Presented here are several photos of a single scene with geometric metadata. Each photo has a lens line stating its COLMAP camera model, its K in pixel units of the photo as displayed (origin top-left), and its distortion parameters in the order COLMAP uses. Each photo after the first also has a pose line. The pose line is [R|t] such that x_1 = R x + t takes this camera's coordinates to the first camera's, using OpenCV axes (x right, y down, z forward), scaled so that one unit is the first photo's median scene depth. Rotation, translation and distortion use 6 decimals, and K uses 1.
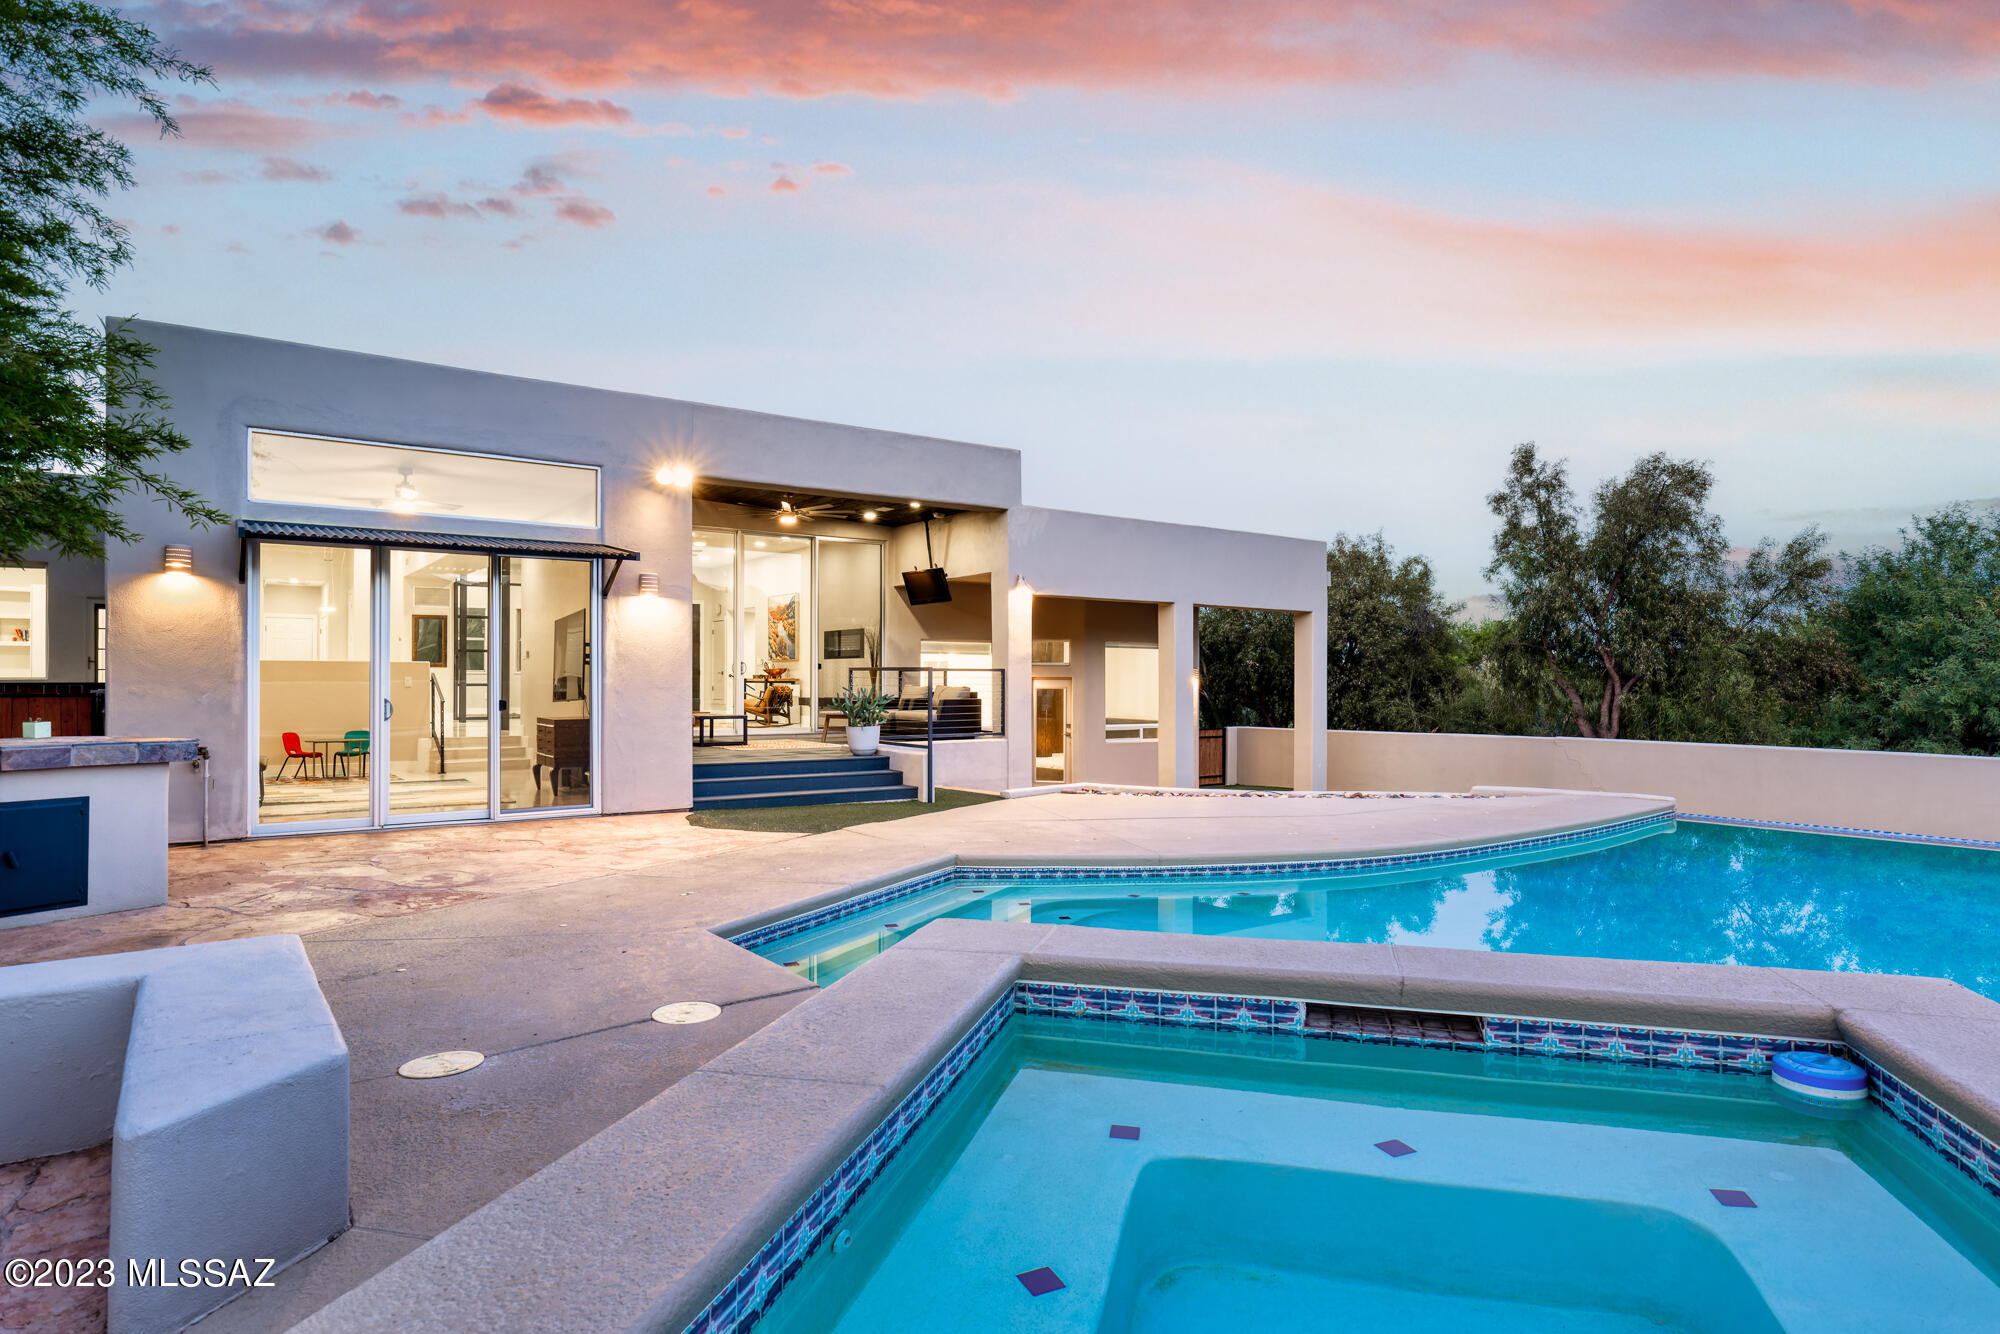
lens RADIAL K [[1118.0, 0, 1006.4], [0, 1118.0, 675.5], [0, 0, 1]] dist [0.005702, -0.001872]
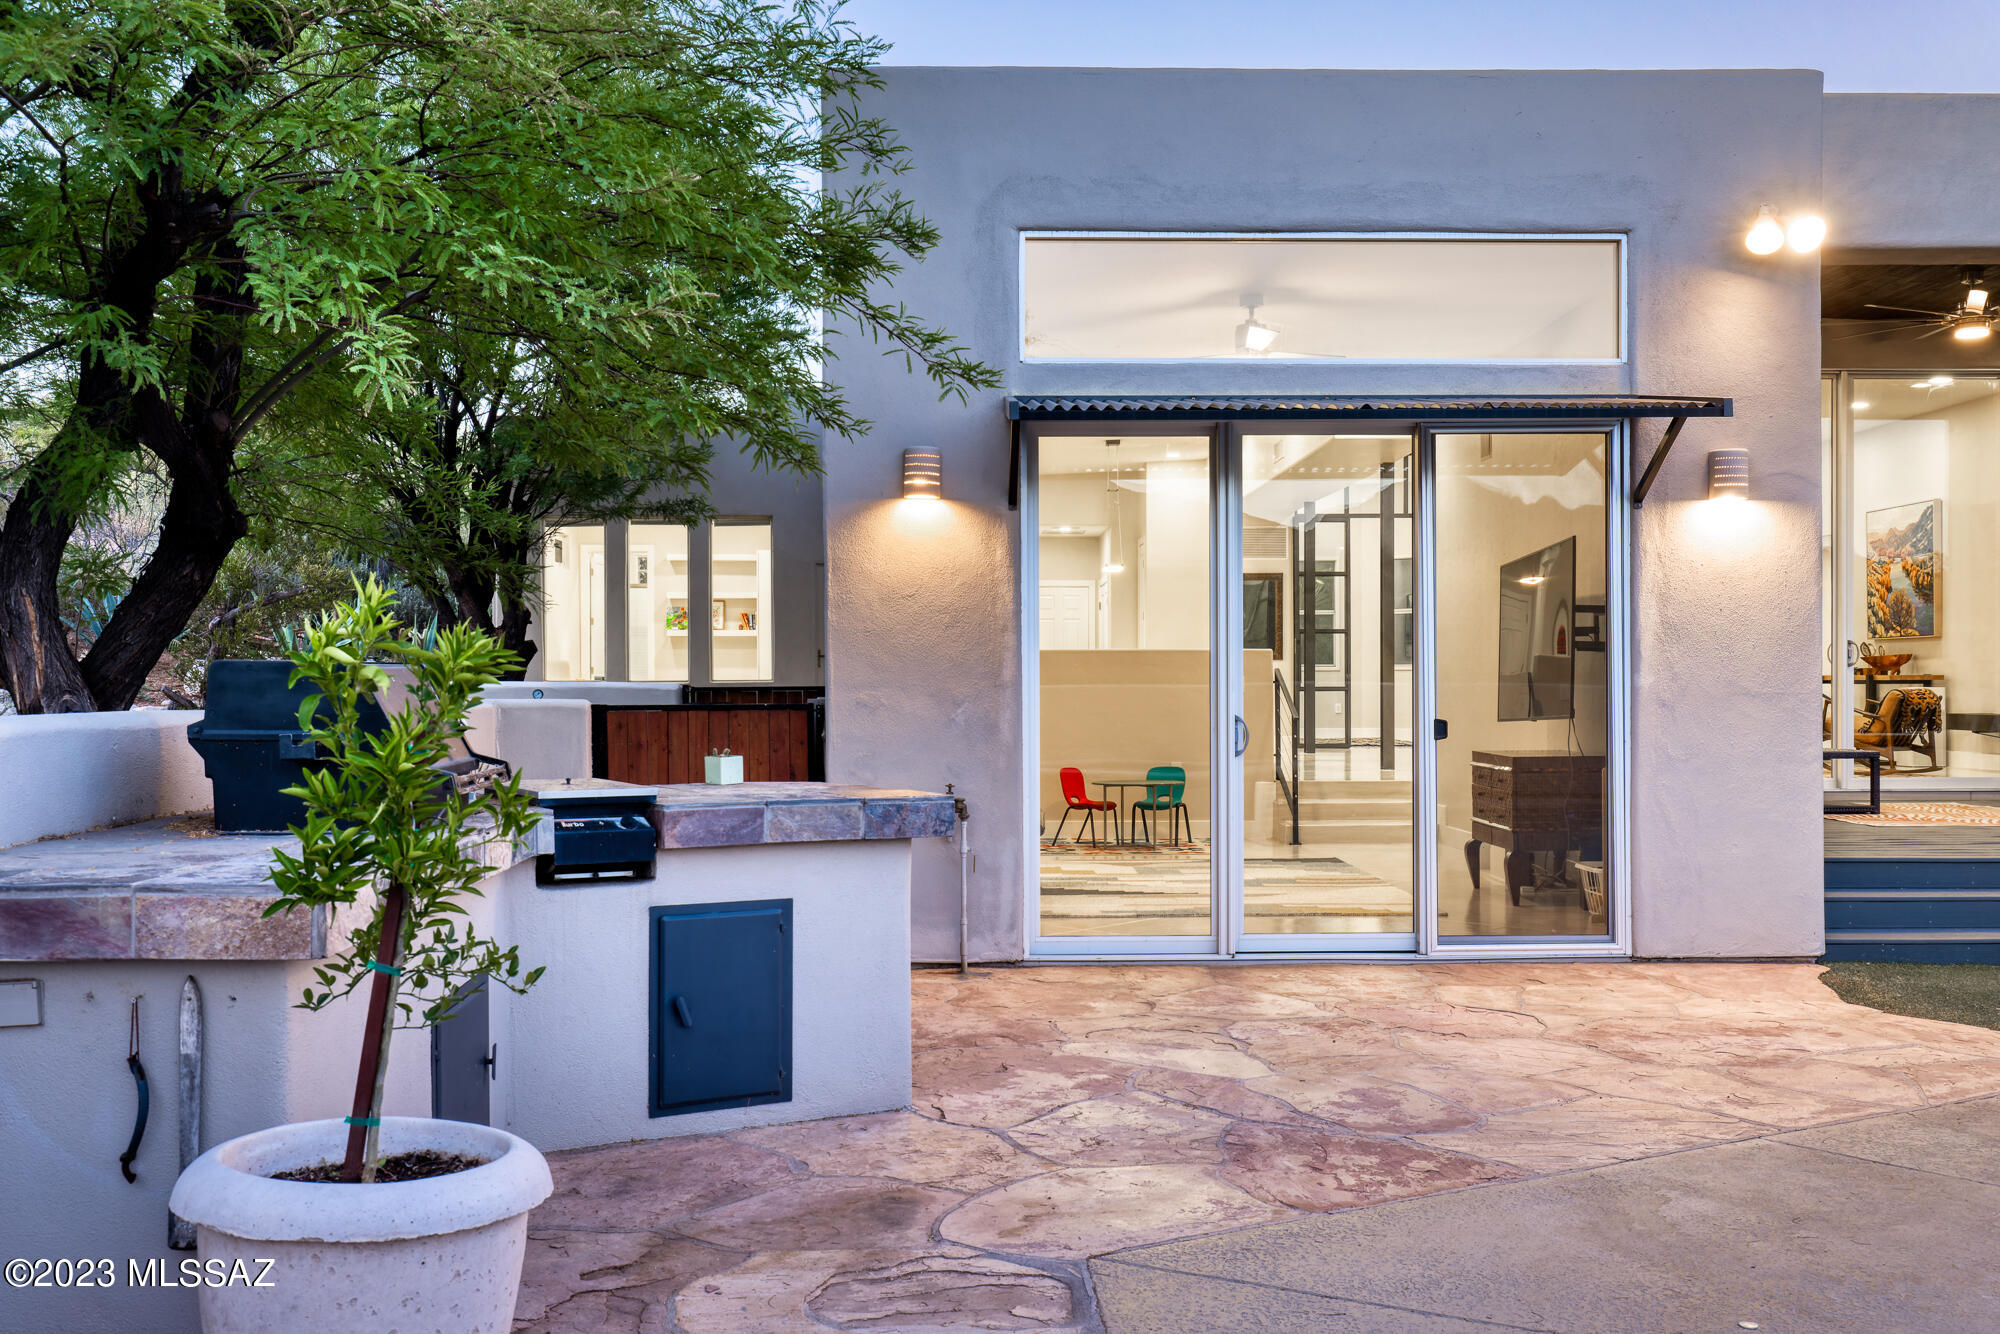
lens RADIAL K [[1870.8, 0, 1002.4], [0, 1870.8, 687.6], [0, 0, 1]] dist [-0.001407, 0.000000]
pose [[0.829089, -0.002381, -0.559111, -0.150035], [0.006856, 0.999959, 0.005908, 0.001617], [0.559074, -0.008732, 0.829072, 0.201913]]
